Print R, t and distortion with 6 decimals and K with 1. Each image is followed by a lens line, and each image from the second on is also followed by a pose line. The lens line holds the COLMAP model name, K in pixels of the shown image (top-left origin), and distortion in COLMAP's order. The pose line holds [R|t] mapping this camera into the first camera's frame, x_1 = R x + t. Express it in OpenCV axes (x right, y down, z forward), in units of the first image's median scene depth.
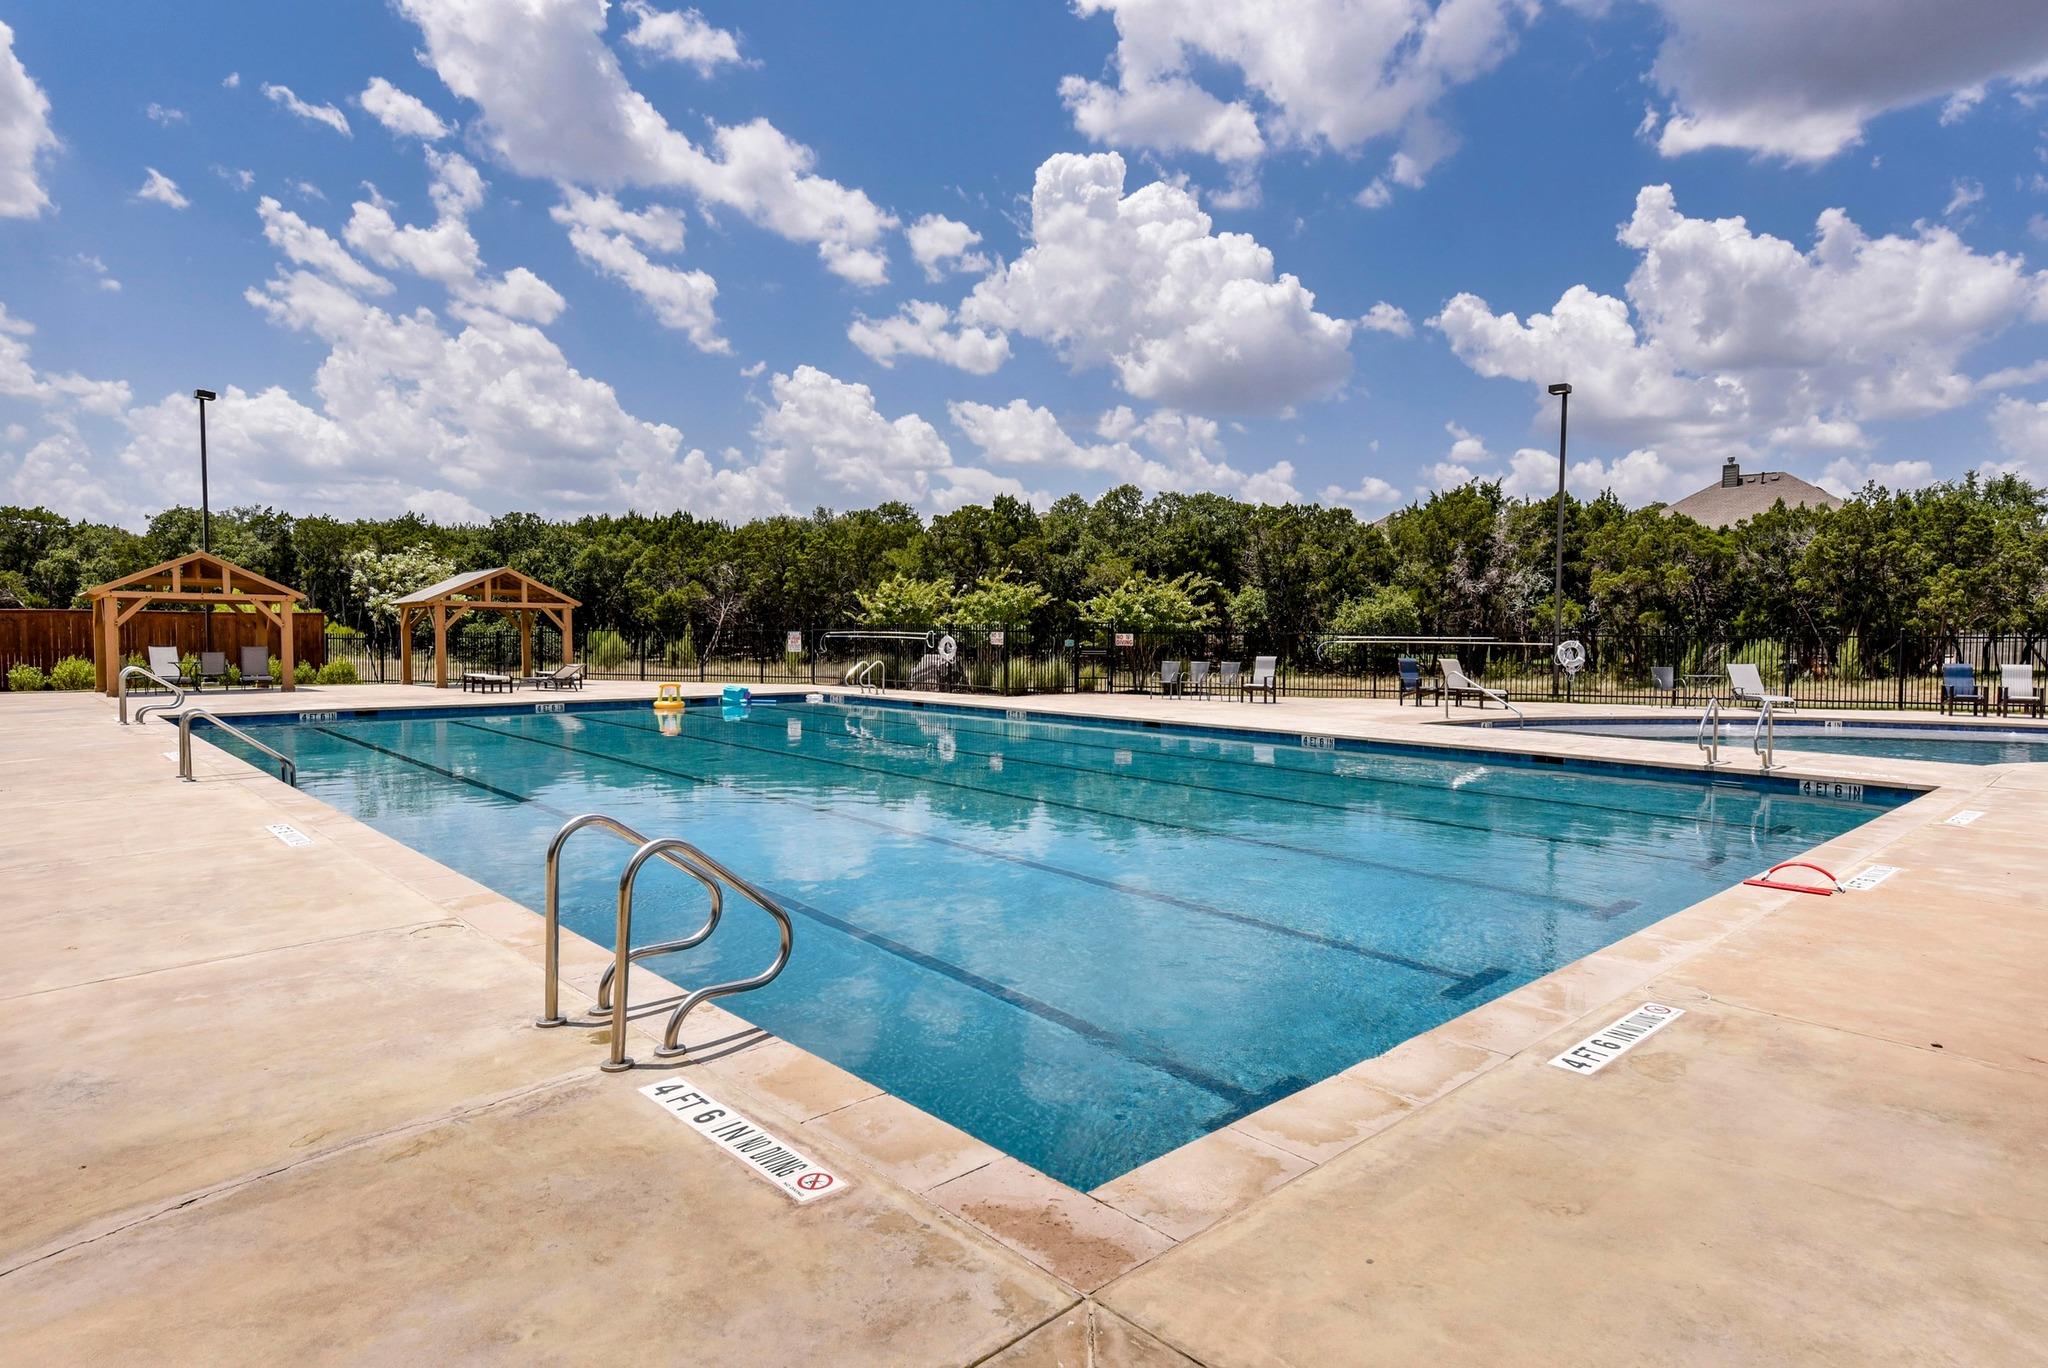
lens RADIAL K [[1116.0, 0, 1021.1], [0, 1116.0, 683.7], [0, 0, 1]] dist [0.004054, 0.000430]
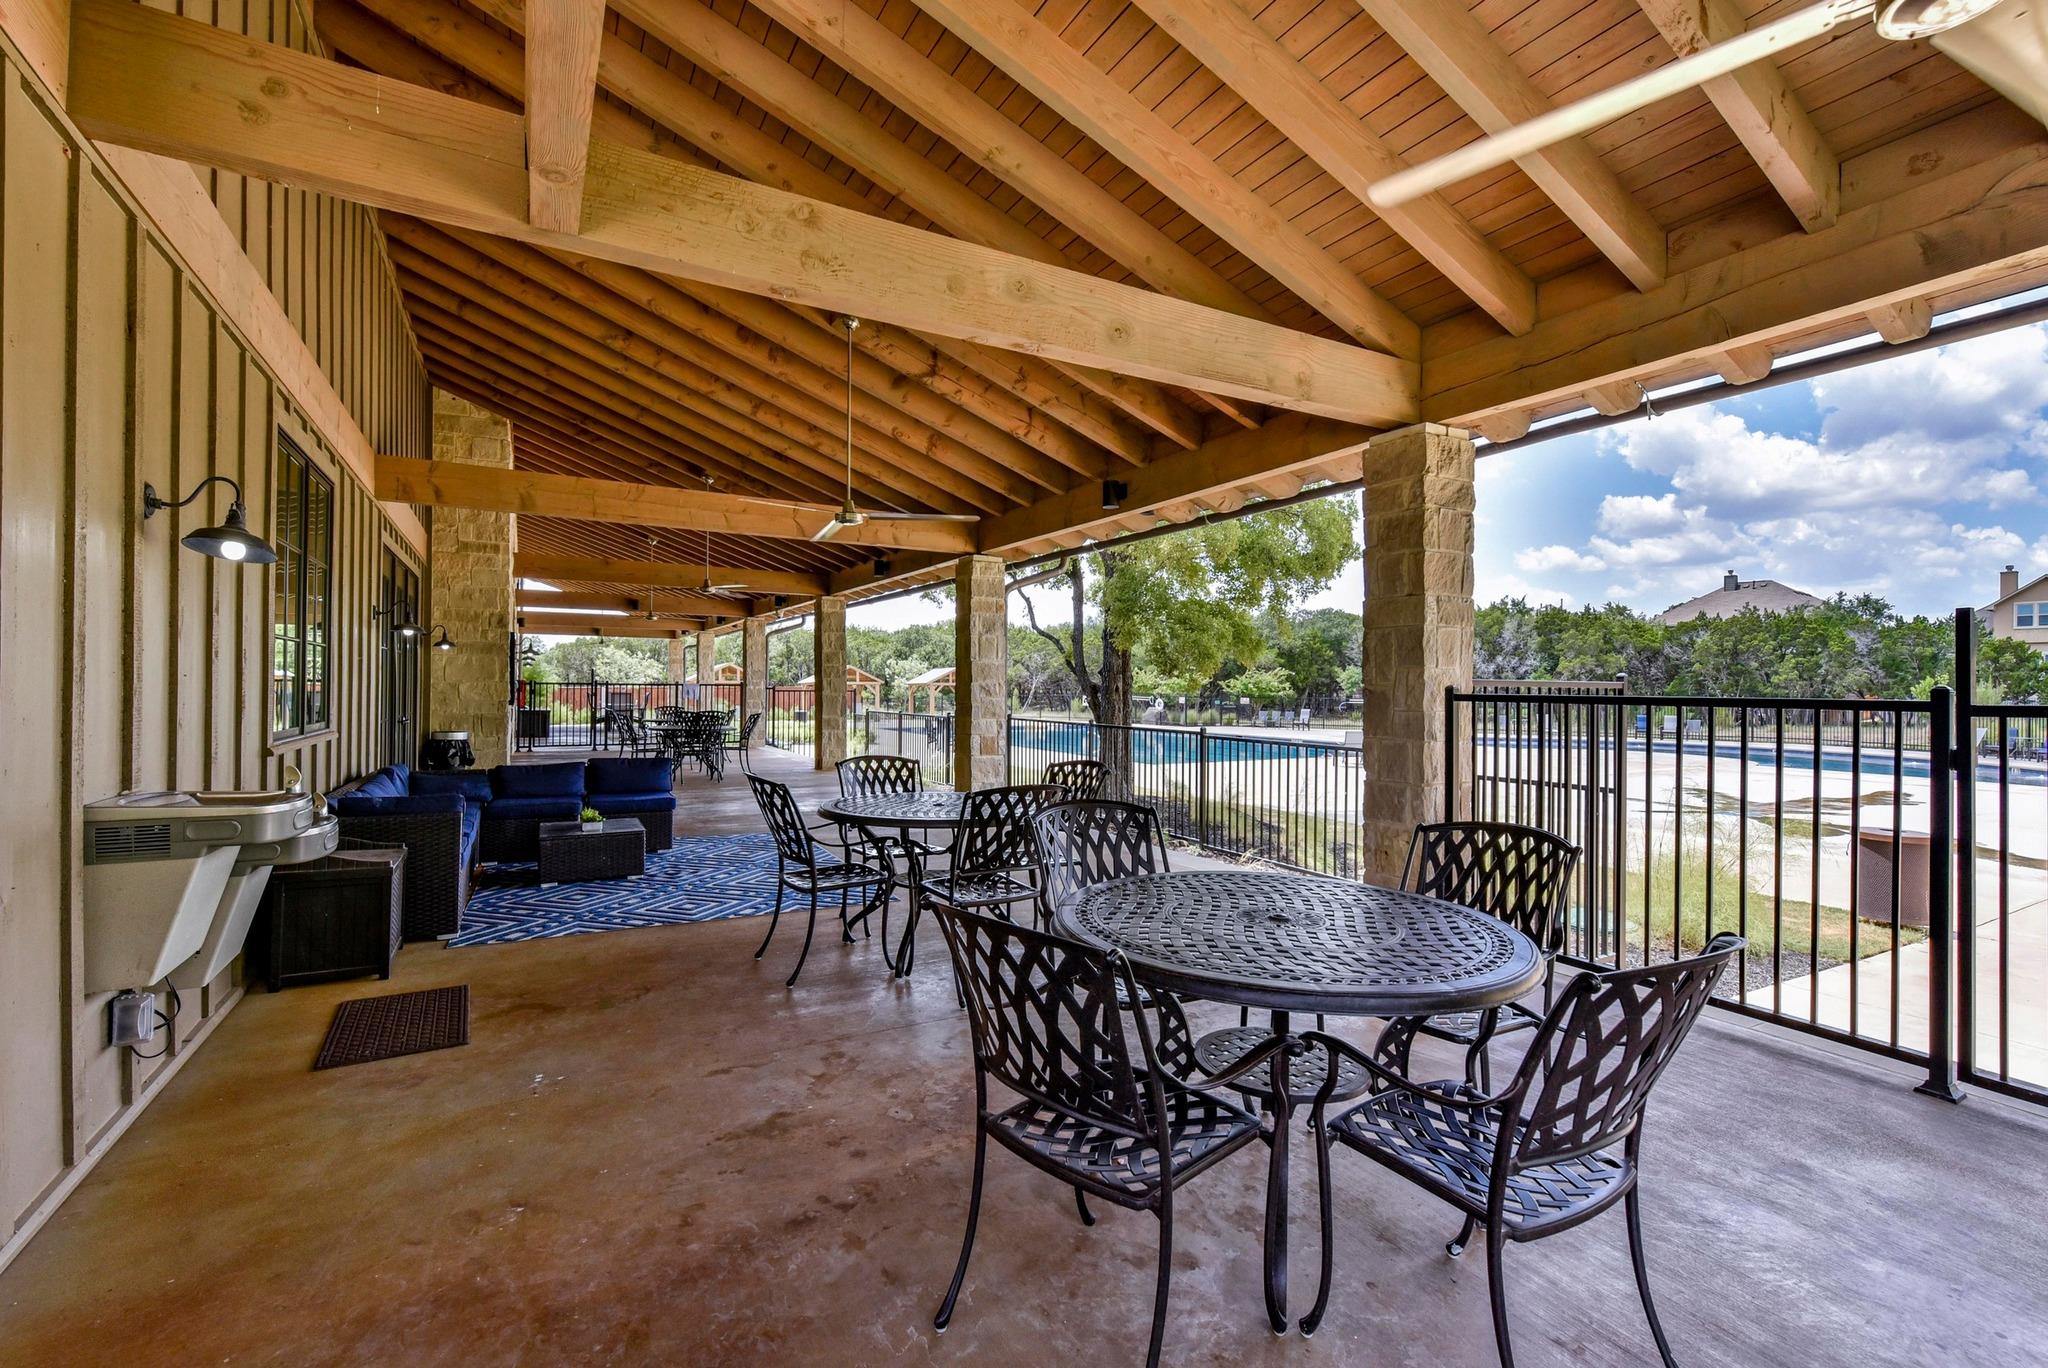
lens RADIAL K [[904.7, 0, 1017.7], [0, 904.7, 685.0], [0, 0, 1]] dist [0.001658, 0.000128]
pose [[0.972186, 0.000300, -0.234209, 0.048015], [-0.011973, 0.998755, -0.048418, 0.011415], [0.233903, 0.049876, 0.970980, -0.472614]]
